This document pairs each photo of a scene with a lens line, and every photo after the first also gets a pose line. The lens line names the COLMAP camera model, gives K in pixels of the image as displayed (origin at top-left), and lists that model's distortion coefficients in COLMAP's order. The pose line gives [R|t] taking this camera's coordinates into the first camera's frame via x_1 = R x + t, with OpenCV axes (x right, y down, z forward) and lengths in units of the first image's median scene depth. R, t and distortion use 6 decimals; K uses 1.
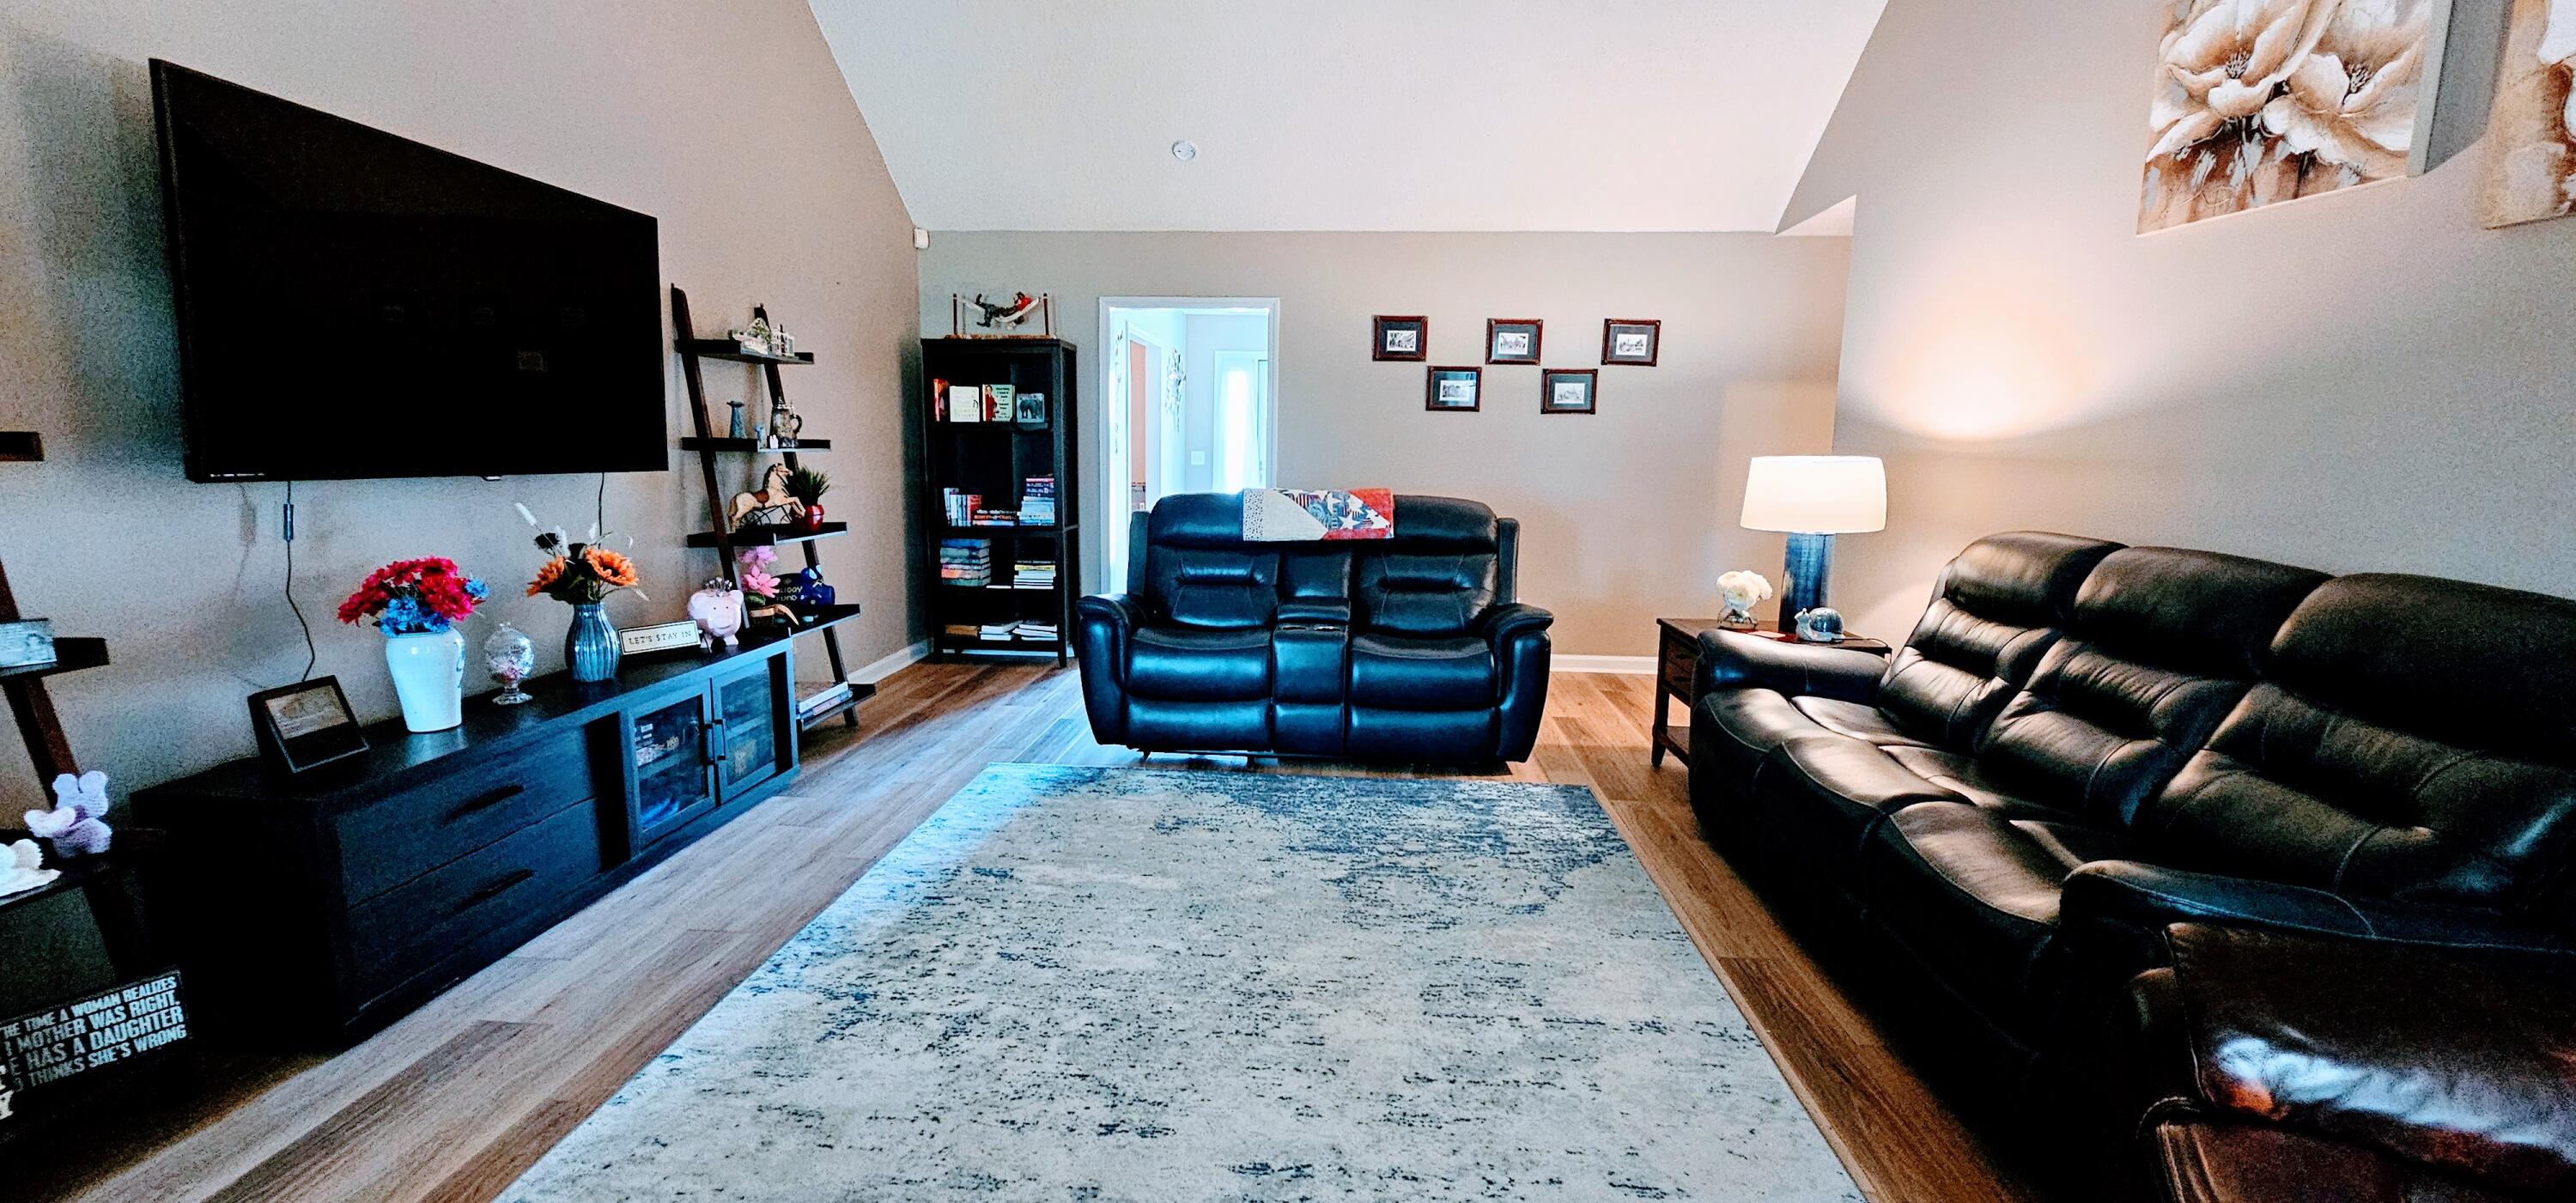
lens RADIAL K [[1055.6, 0, 1274.2], [0, 1055.6, 598.1], [0, 0, 1]] dist [-0.001304, 0.000466]
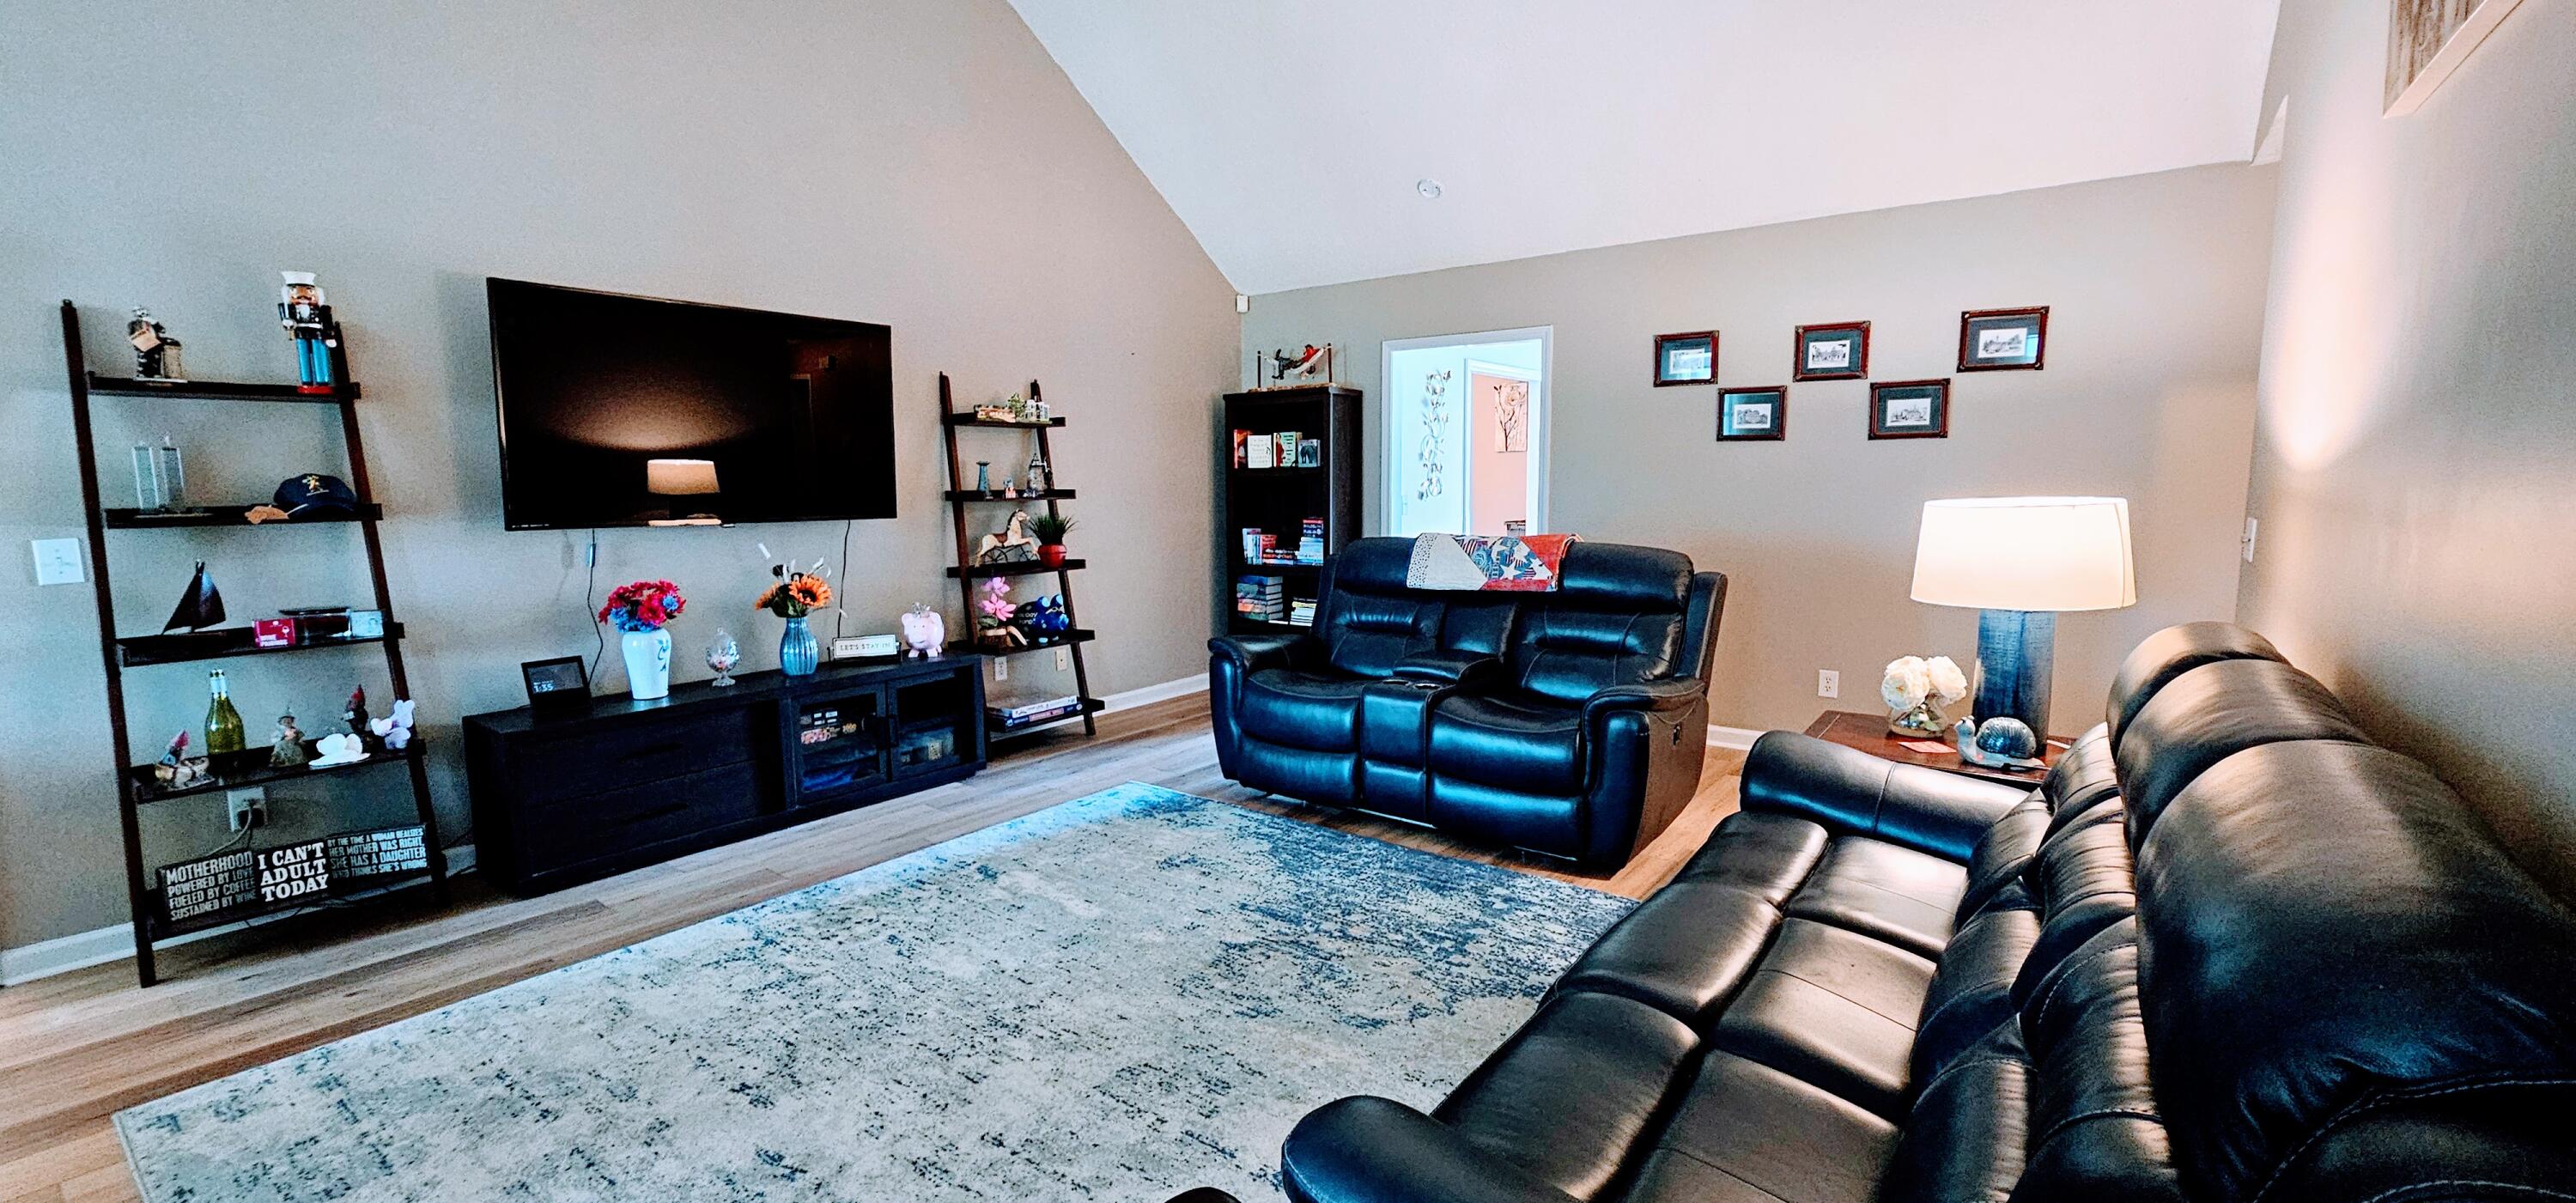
lens RADIAL K [[1055.6, 0, 1266.8], [0, 1055.6, 600.0], [0, 0, 1]] dist [-0.001304, 0.000466]
pose [[0.837359, 0.043553, -0.544916, 0.463589], [-0.059720, 0.998143, -0.011993, -0.029001], [0.543382, 0.042585, 0.838405, 0.152281]]
